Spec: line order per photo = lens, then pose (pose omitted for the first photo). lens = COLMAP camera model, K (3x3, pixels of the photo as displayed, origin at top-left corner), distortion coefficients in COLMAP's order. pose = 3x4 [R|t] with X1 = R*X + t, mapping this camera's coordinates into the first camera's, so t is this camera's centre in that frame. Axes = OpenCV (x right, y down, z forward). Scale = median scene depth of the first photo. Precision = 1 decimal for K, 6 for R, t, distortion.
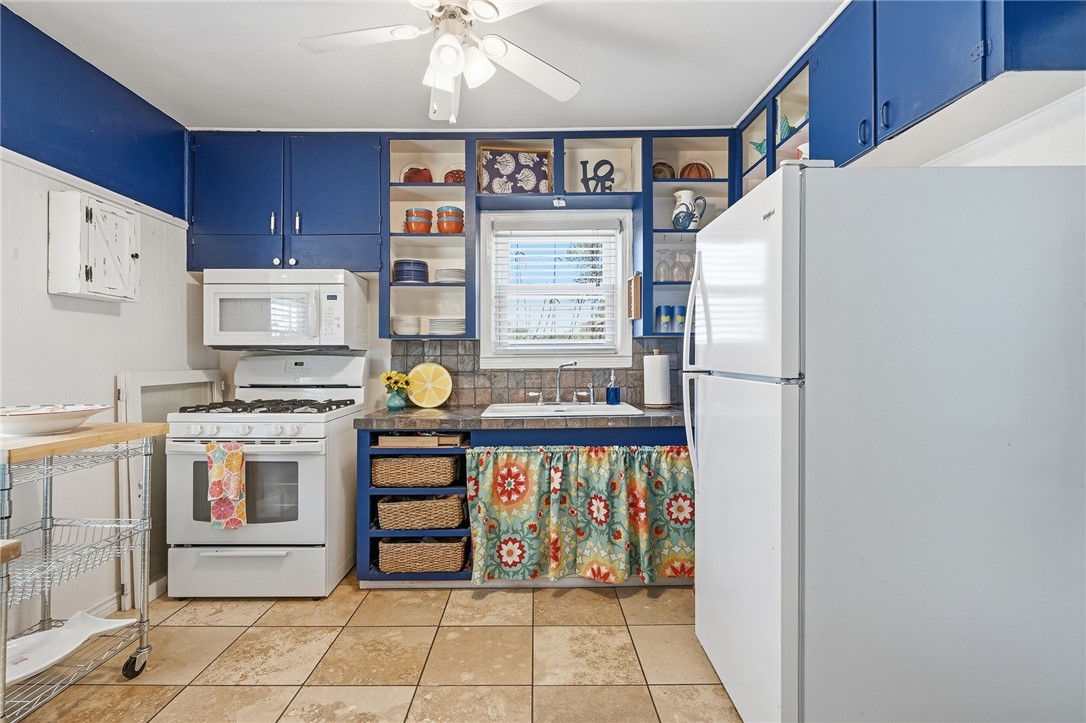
lens RADIAL K [[508.0, 0, 543.6], [0, 508.0, 361.9], [0, 0, 1]] dist [-0.003714, 0.001996]
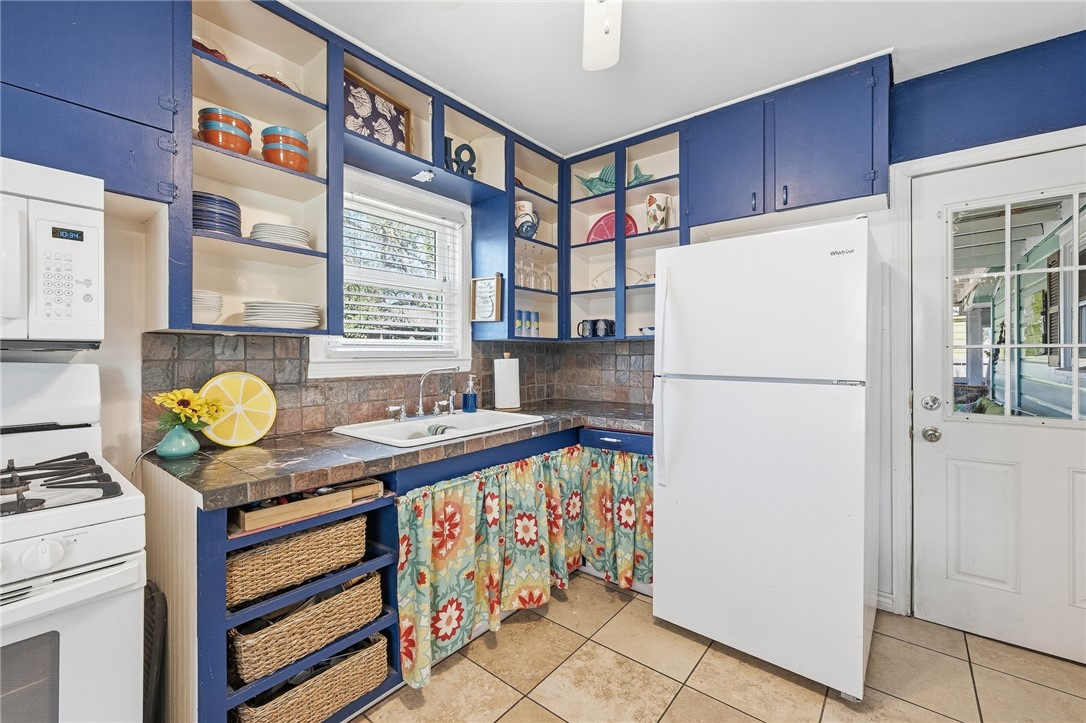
lens RADIAL K [[442.4, 0, 541.2], [0, 442.4, 357.8], [0, 0, 1]] dist [-0.000040, -0.000049]
pose [[0.649640, -0.001634, 0.760241, -0.468860], [0.004947, 0.999986, -0.002078, -0.015037], [-0.760226, 0.005111, 0.649638, 0.451704]]
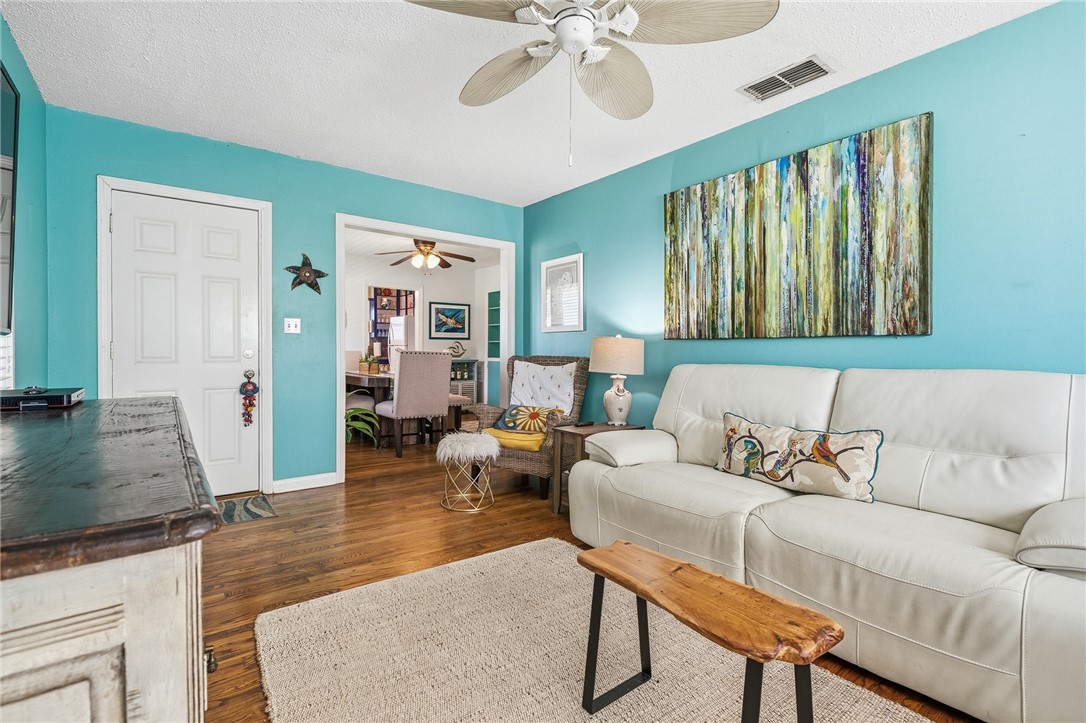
lens RADIAL K [[508.0, 0, 538.1], [0, 508.0, 353.6], [0, 0, 1]] dist [-0.003714, 0.001996]
pose [[0.806449, -0.000730, 0.591303, -1.158532], [-0.001626, 0.999993, 0.003452, 0.060531], [-0.591302, -0.003745, 0.806442, -3.031571]]
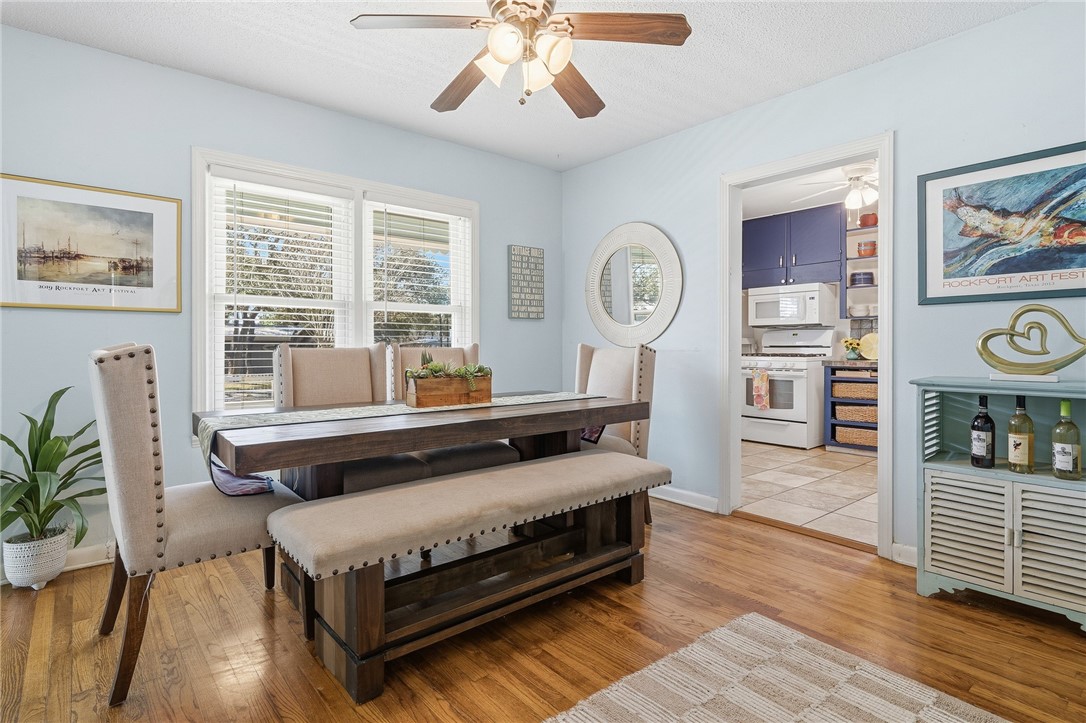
lens RADIAL K [[550.4, 0, 519.2], [0, 550.4, 343.2], [0, 0, 1]] dist [-0.006897, -0.000135]
pose [[0.599629, -0.002636, -0.800274, 0.601155], [-0.003454, 0.999977, -0.005881, 0.059206], [0.800270, 0.006291, 0.599606, -1.165896]]
